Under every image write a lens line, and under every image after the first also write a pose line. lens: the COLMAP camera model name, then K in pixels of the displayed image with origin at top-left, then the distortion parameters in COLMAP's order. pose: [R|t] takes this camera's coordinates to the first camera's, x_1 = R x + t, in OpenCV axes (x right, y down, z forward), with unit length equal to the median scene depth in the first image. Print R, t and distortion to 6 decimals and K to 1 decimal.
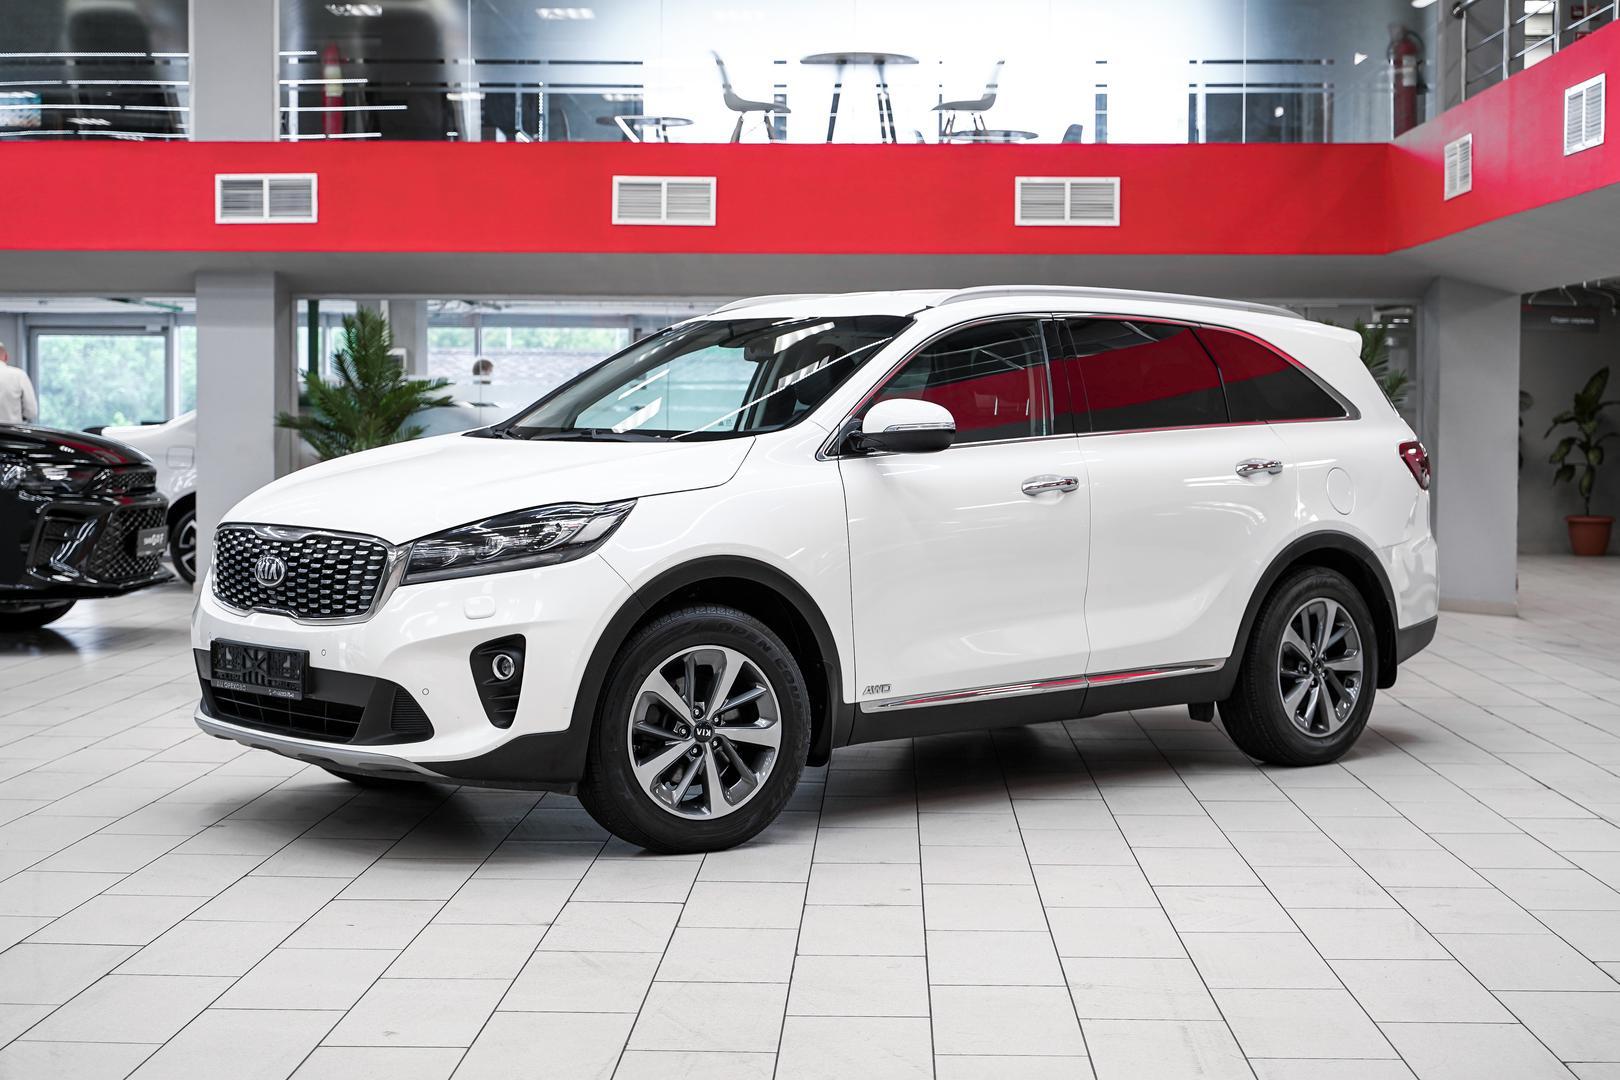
lens RADIAL K [[2343.6, 0, 860.2], [0, 2343.6, 542.5], [0, 0, 1]] dist [0.010916, 0.058368]
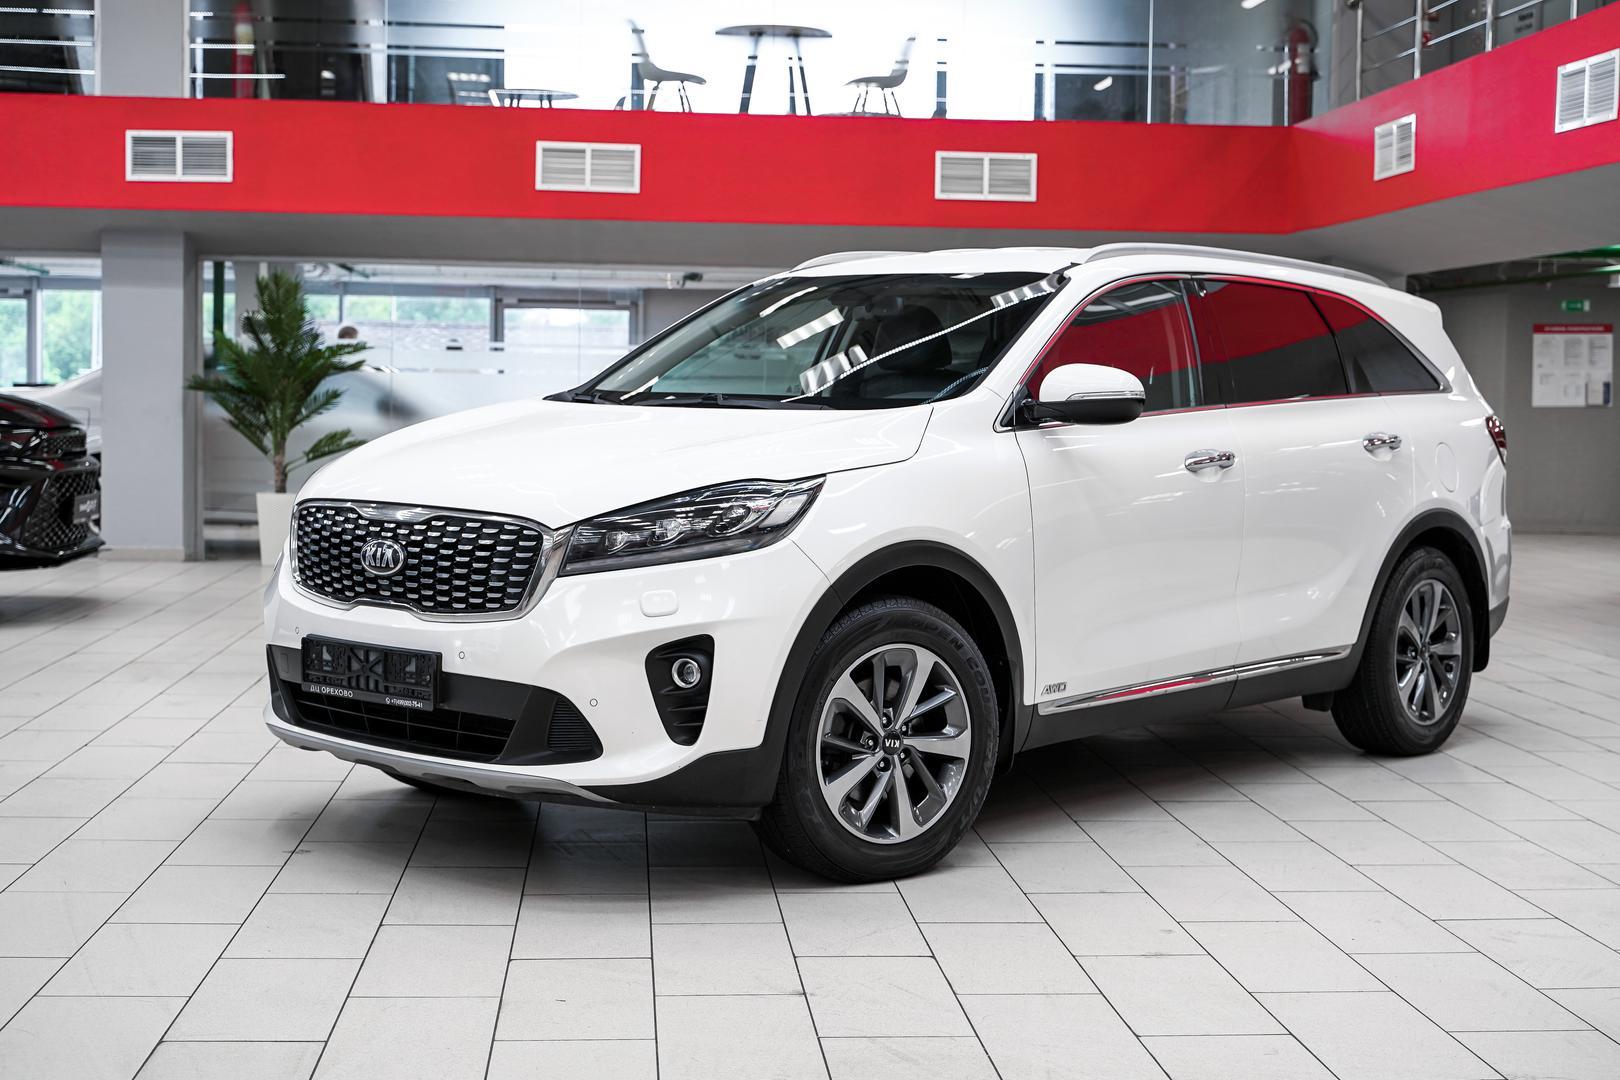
lens RADIAL K [[2061.2, 0, 810.0], [0, 2061.2, 540.0], [0, 0, 1]] dist [0.006402, 0.001806]
pose [[0.994213, 0.002474, 0.107401, -0.083144], [-0.004605, 0.999797, 0.019595, -0.004429], [-0.107331, -0.019976, 0.994023, 0.112040]]
